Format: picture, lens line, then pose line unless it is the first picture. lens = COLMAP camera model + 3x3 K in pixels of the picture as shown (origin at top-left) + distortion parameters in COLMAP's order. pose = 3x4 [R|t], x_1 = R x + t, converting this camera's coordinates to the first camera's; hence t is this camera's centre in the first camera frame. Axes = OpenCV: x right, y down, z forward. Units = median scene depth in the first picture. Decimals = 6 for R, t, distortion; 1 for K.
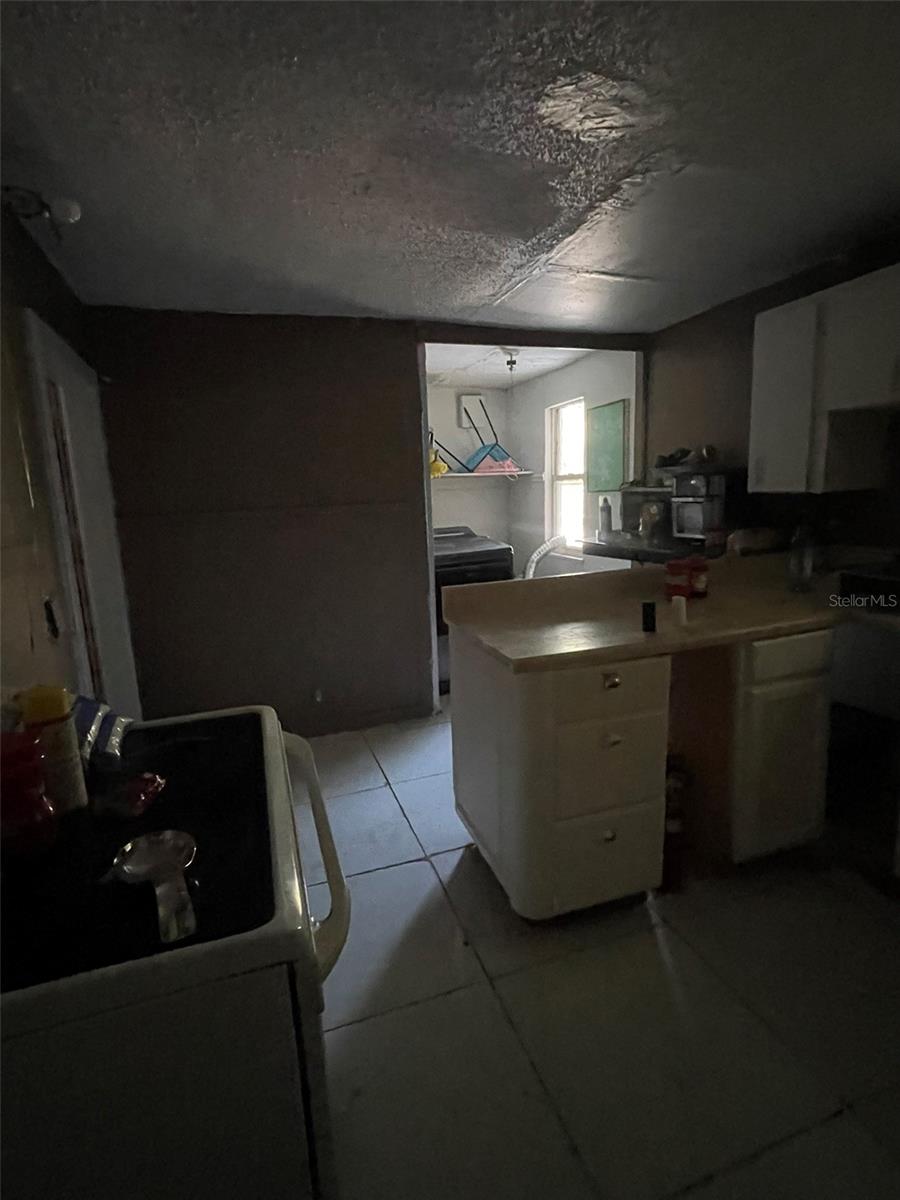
lens RADIAL K [[569.0, 0, 450.0], [0, 569.0, 600.0], [0, 0, 1]] dist [-0.041190, -0.000254]
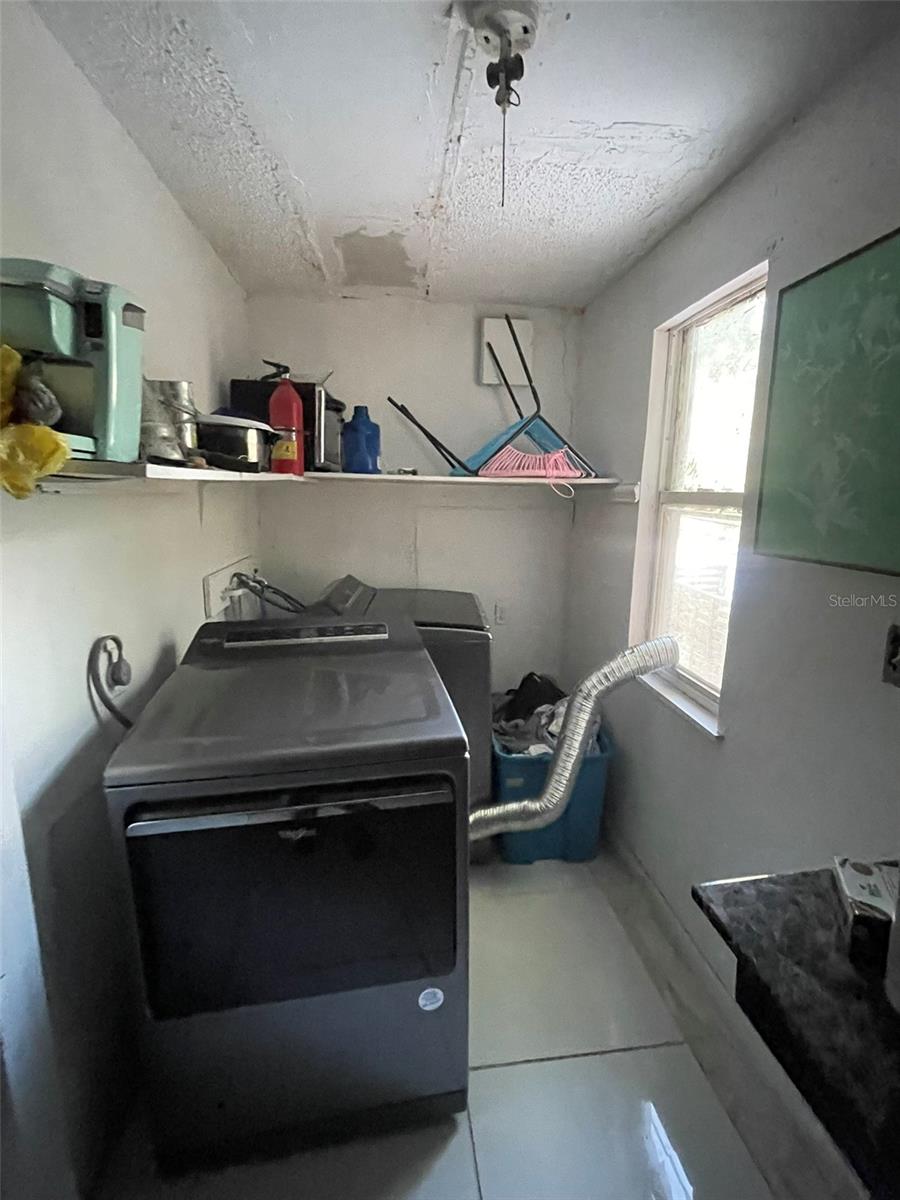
lens RADIAL K [[562.2, 0, 450.0], [0, 562.2, 600.0], [0, 0, 1]] dist [-0.002550, -0.000176]
pose [[0.977077, 0.084000, -0.195614, 0.166544], [-0.082572, 0.996465, 0.015463, -0.186949], [0.196221, 0.001044, 0.980559, 0.792007]]
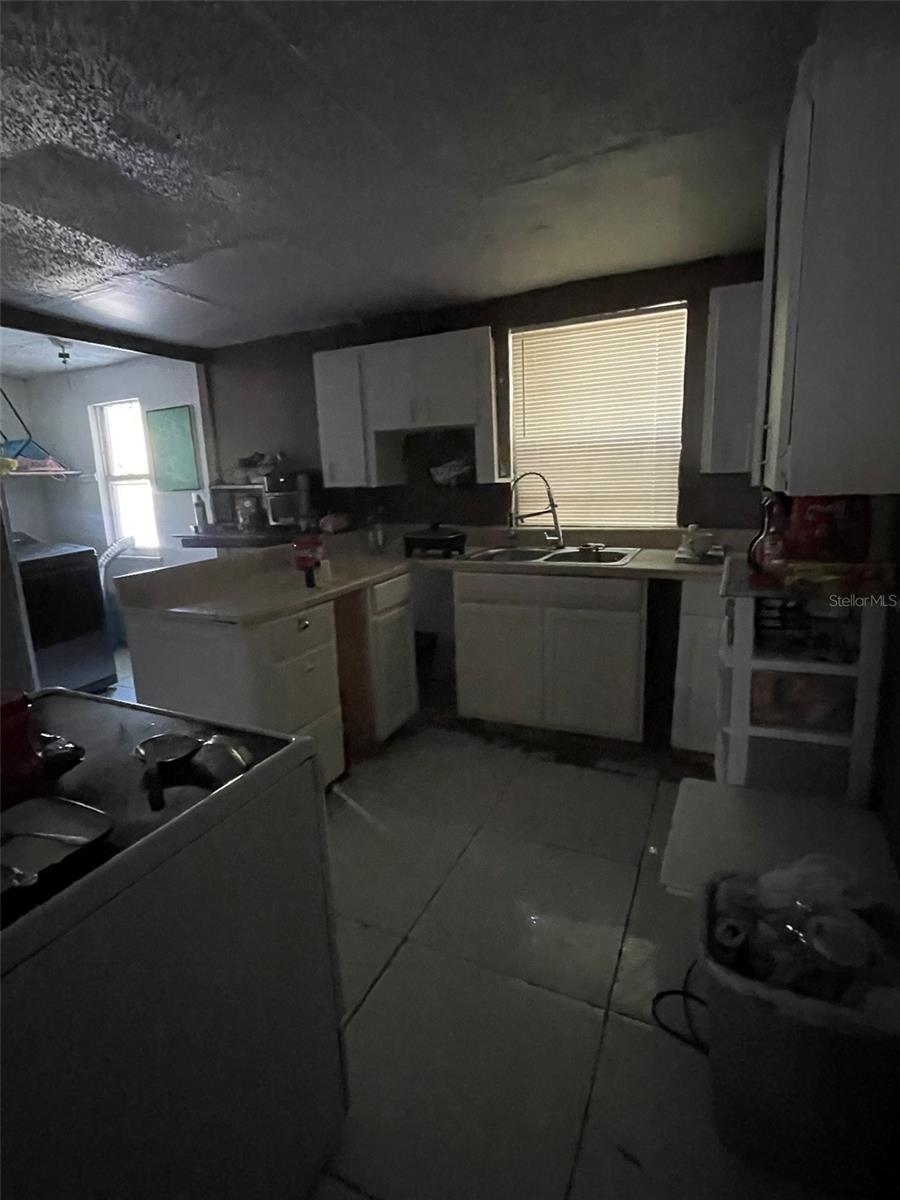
lens RADIAL K [[569.0, 0, 450.0], [0, 569.0, 600.0], [0, 0, 1]] dist [-0.041190, -0.000254]
pose [[0.664672, -0.138139, 0.734254, -0.222518], [0.144279, 0.987992, 0.055269, 0.030065], [-0.733072, 0.069201, 0.676622, -0.081884]]
